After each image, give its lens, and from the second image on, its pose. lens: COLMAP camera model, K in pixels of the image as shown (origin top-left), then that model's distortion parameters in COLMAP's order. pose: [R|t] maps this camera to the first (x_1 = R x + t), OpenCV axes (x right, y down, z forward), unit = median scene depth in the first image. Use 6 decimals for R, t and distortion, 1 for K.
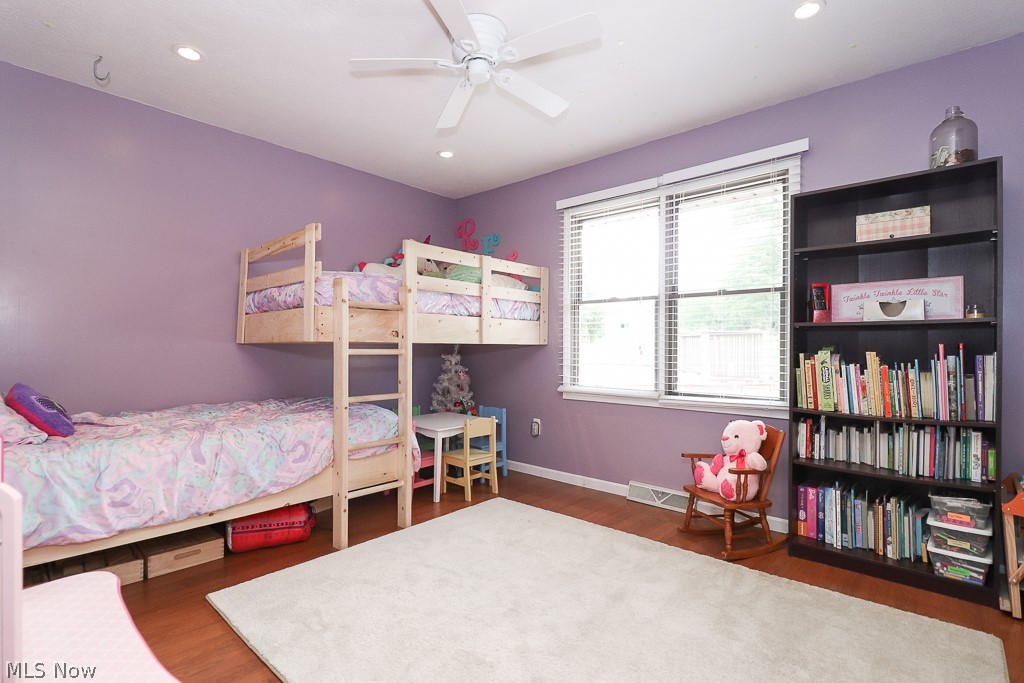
lens RADIAL K [[484.2, 0, 513.0], [0, 484.2, 343.1], [0, 0, 1]] dist [0.000114, -0.001146]
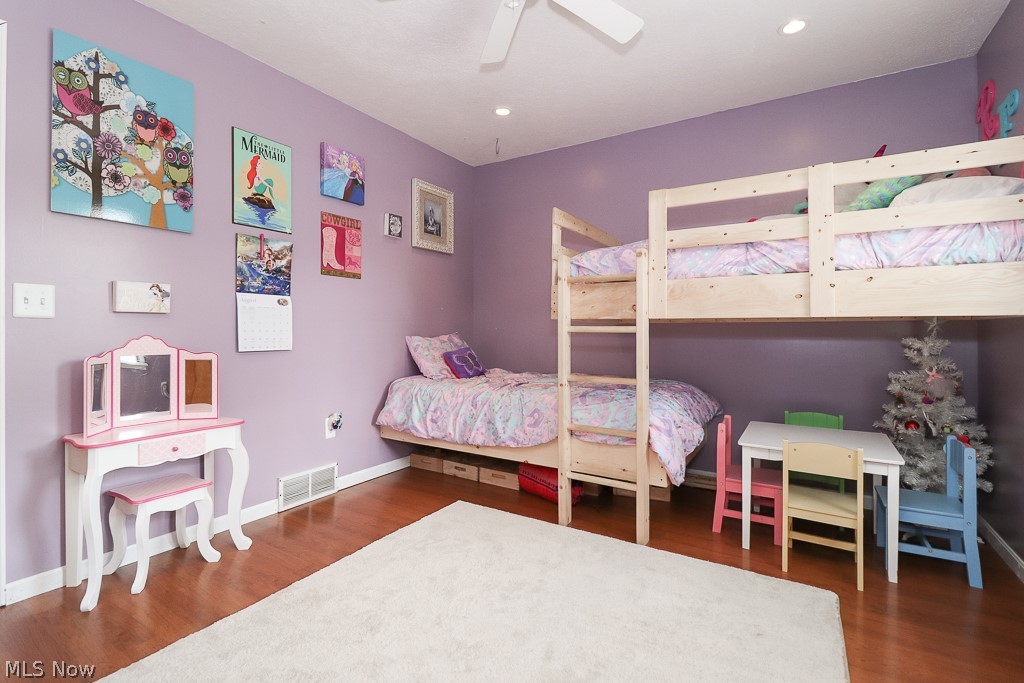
lens RADIAL K [[484.2, 0, 511.4], [0, 484.2, 332.5], [0, 0, 1]] dist [0.000114, -0.001146]
pose [[0.154875, 0.001250, -0.987933, 0.573085], [0.006033, 0.999979, 0.002211, 0.020947], [0.987916, -0.006303, 0.154865, 0.682022]]
